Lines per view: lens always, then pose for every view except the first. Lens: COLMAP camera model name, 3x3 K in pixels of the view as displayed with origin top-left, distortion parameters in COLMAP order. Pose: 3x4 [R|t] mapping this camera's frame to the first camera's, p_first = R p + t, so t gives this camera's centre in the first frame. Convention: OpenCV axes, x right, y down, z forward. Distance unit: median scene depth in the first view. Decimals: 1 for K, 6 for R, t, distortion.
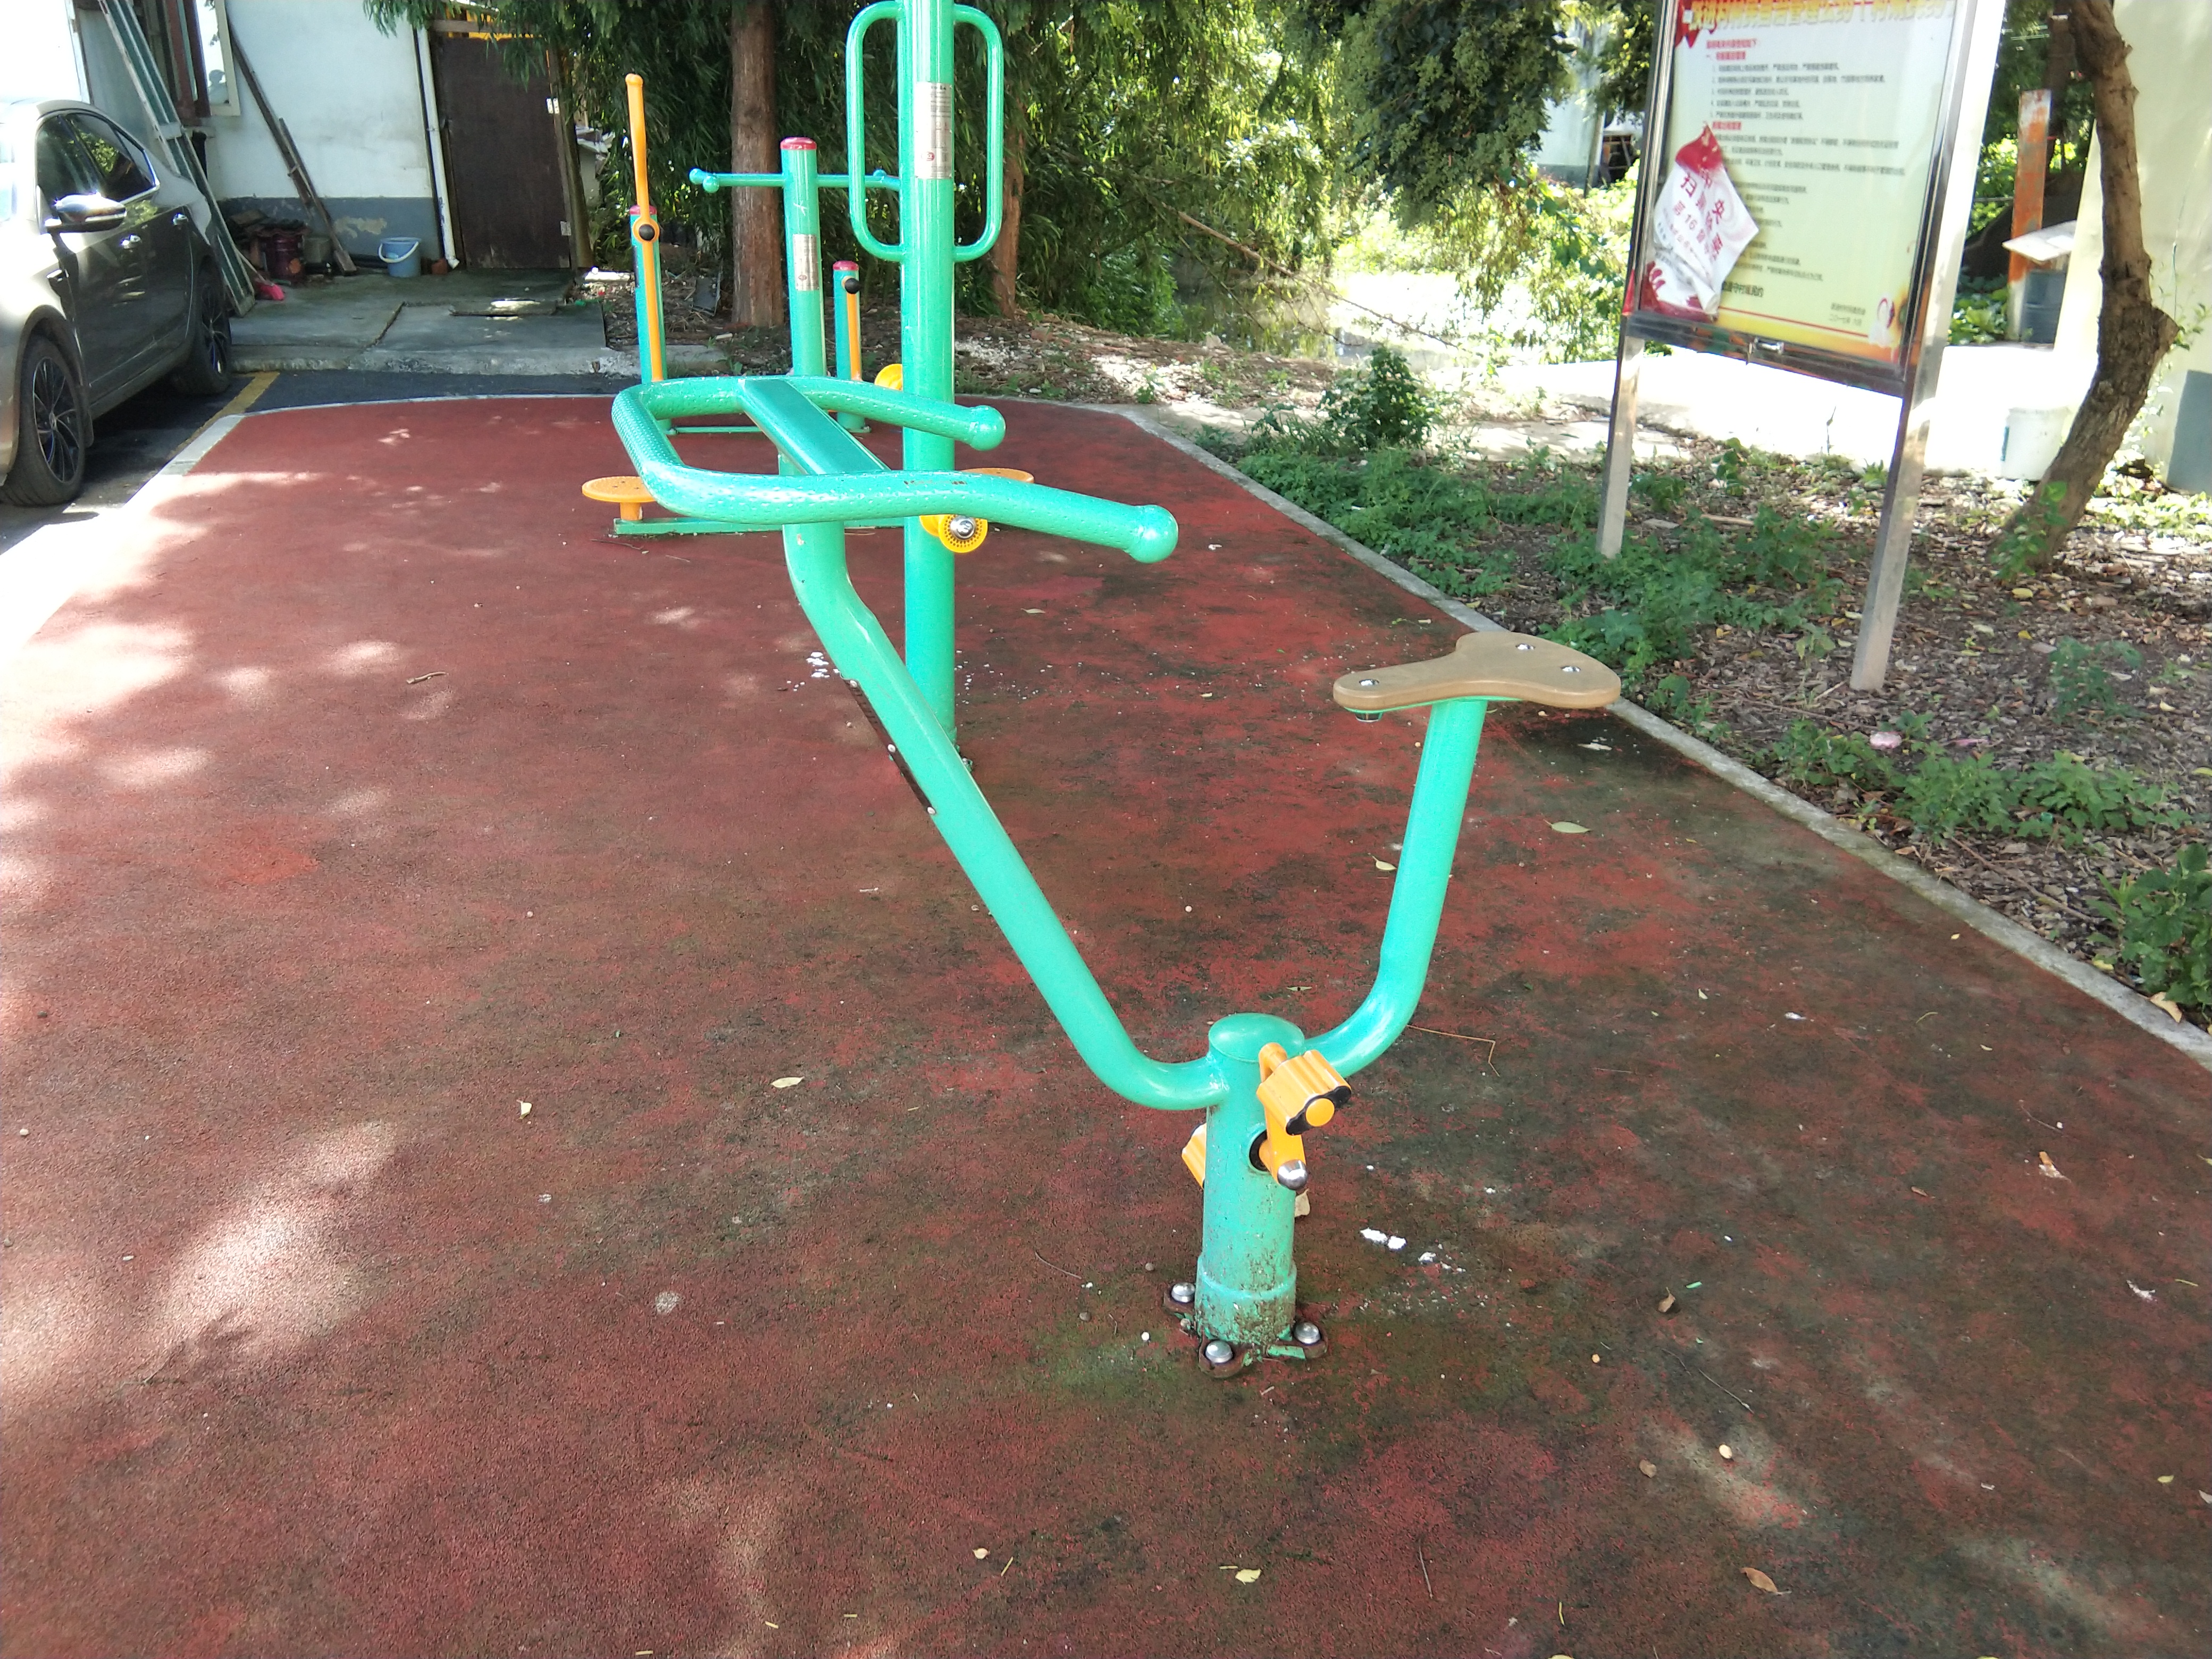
lens RADIAL K [[1777.4, 0, 1084.0], [0, 1777.4, 807.5], [0, 0, 1]] dist [0.129634, -0.212202]
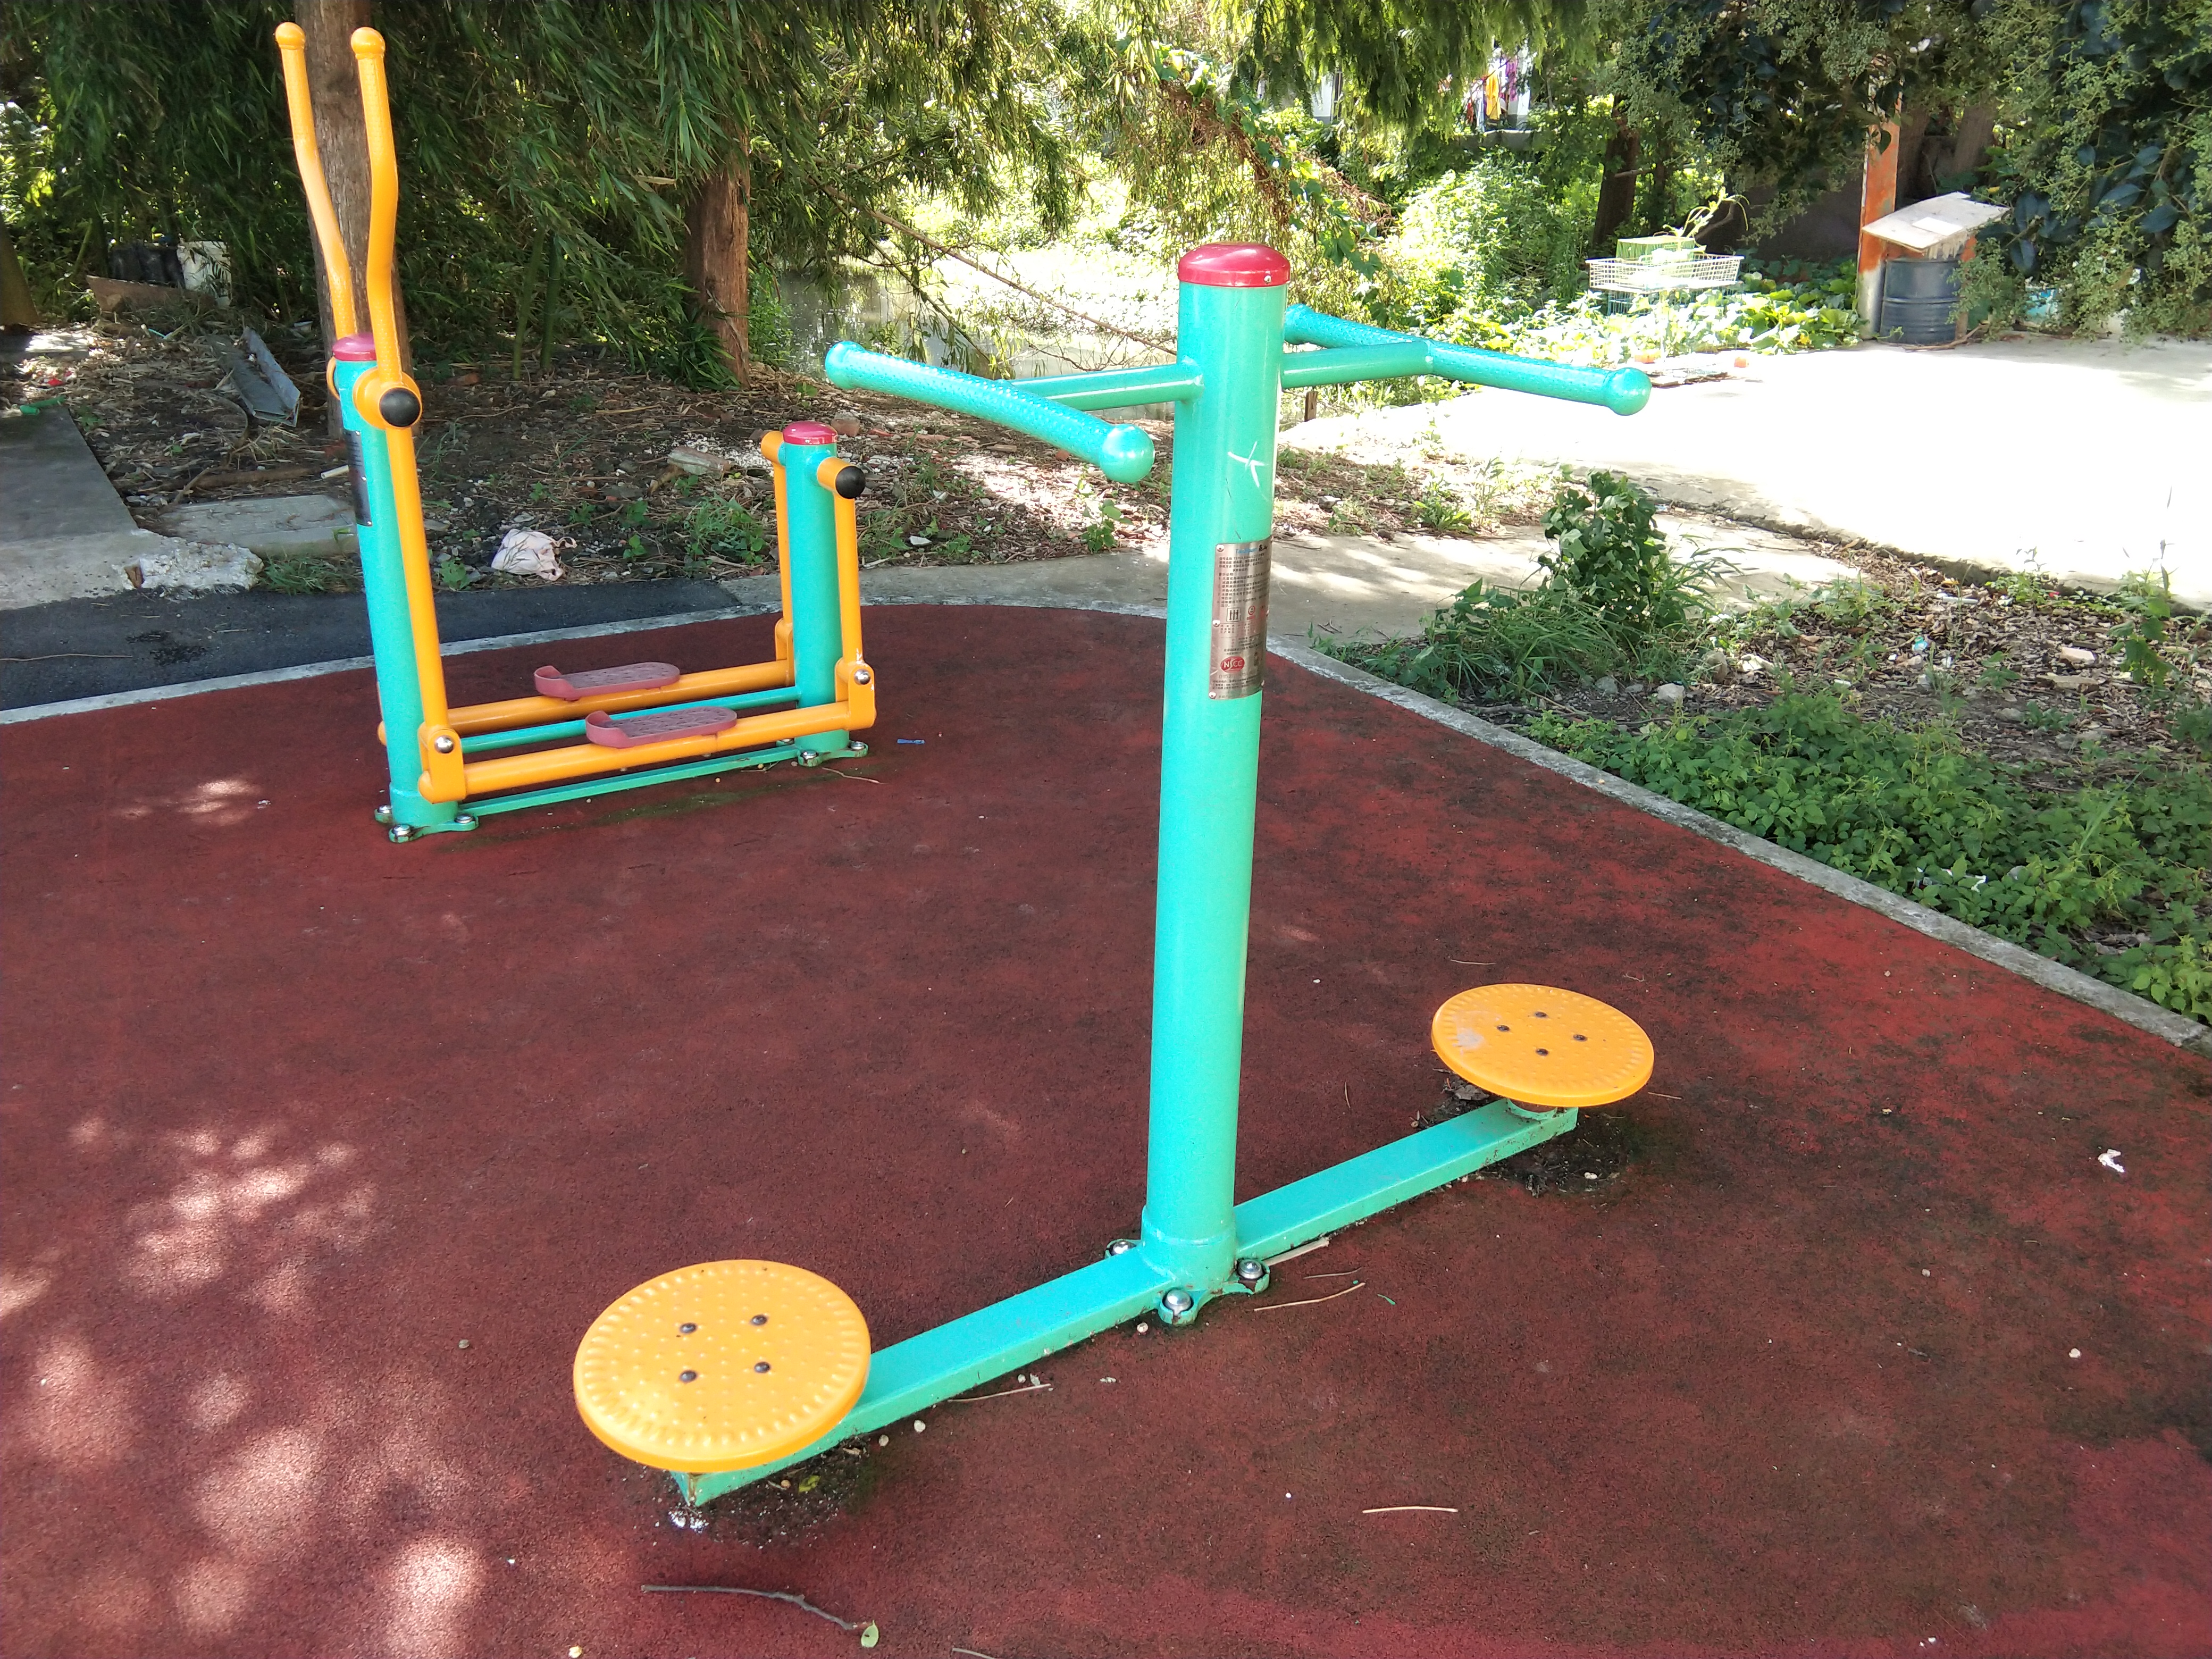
lens RADIAL K [[1774.9, 0, 1101.4], [0, 1774.9, 821.6], [0, 0, 1]] dist [0.128579, -0.205861]
pose [[0.949669, -0.121710, 0.288643, -0.259592], [0.111715, 0.992435, 0.050919, -0.267126], [-0.292657, -0.016111, 0.956082, 0.650856]]
